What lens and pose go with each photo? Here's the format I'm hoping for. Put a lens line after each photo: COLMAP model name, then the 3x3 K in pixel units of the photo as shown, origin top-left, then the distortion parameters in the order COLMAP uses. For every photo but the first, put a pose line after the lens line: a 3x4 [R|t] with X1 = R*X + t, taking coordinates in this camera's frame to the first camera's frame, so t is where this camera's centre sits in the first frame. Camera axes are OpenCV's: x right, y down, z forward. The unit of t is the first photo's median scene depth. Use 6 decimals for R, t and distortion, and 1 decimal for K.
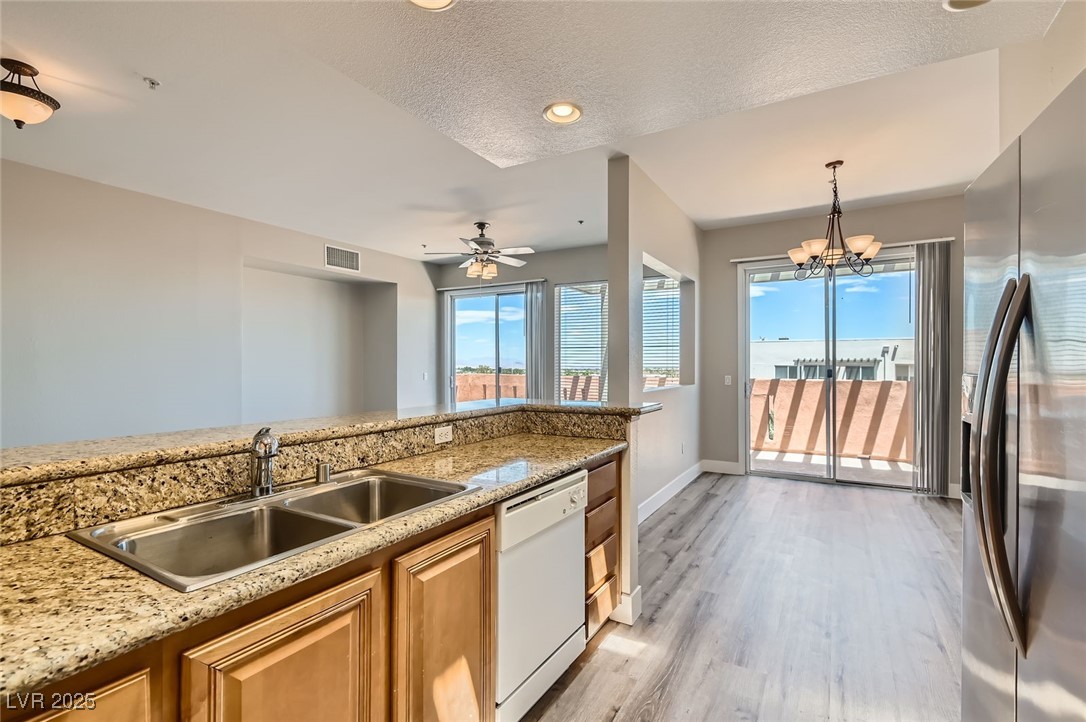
lens RADIAL K [[500.4, 0, 541.2], [0, 500.4, 364.6], [0, 0, 1]] dist [0.003844, -0.000067]
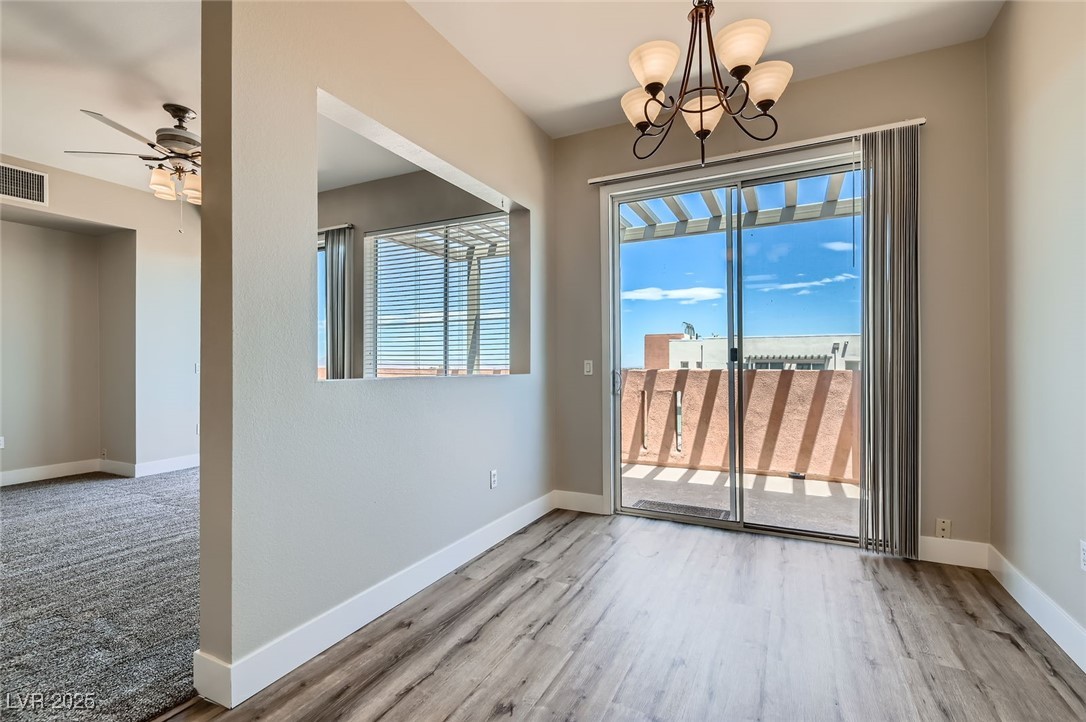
lens RADIAL K [[500.4, 0, 543.1], [0, 500.4, 360.8], [0, 0, 1]] dist [0.003844, -0.000067]
pose [[0.997535, -0.001780, 0.070150, 0.268534], [0.002317, 0.999969, -0.007586, 0.027227], [-0.070135, 0.007730, 0.997508, 0.357199]]
